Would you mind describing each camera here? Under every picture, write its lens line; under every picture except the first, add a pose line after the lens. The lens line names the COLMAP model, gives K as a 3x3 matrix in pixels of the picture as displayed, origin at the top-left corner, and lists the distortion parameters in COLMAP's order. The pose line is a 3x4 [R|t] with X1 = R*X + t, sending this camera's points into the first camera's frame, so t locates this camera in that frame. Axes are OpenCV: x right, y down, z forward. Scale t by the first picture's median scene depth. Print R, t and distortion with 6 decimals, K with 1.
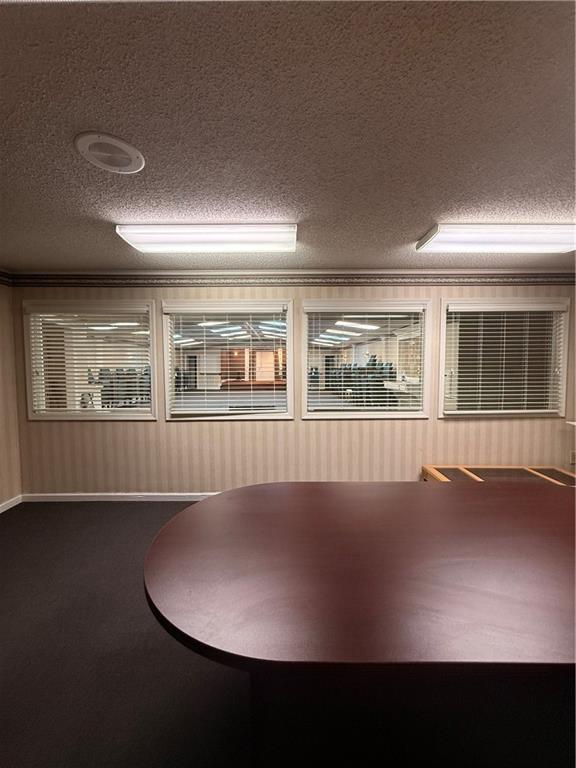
lens RADIAL K [[338.6, 0, 288.6], [0, 338.6, 383.8], [0, 0, 1]] dist [0.002666, 0.000167]
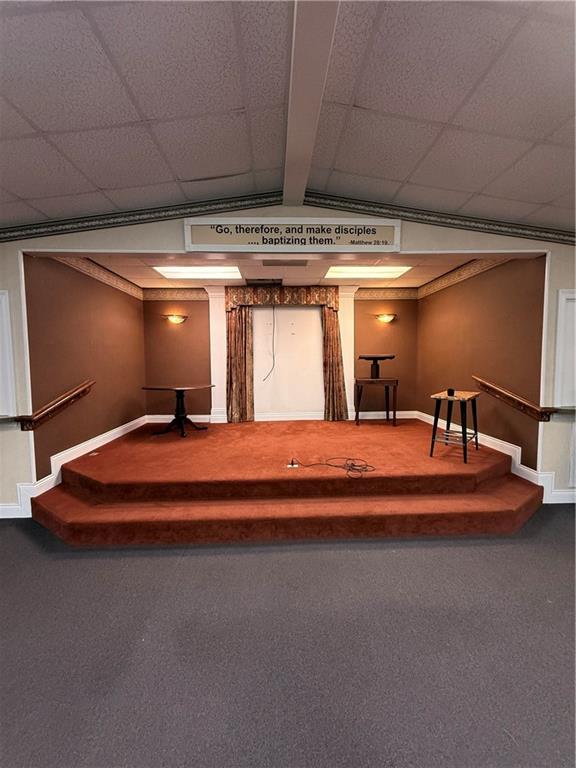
lens RADIAL K [[305.3, 0, 285.0], [0, 305.3, 381.1], [0, 0, 1]] dist [-0.010691, 0.001138]
pose [[0.998997, -0.011647, 0.043225, -0.106693], [0.011234, 0.999889, 0.009798, -0.054241], [-0.043335, -0.009302, 0.999017, 0.993717]]
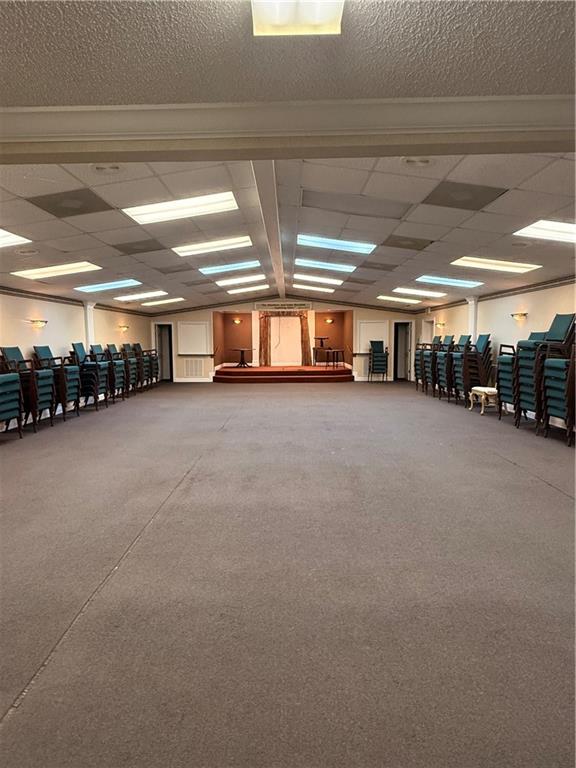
lens RADIAL K [[425.5, 0, 284.2], [0, 425.5, 388.7], [0, 0, 1]] dist [0.000416, 0.000194]
pose [[0.999943, -0.006572, -0.008439, -0.086122], [0.007045, 0.998330, 0.057334, -0.015093], [0.008048, -0.057390, 0.998319, 0.316400]]
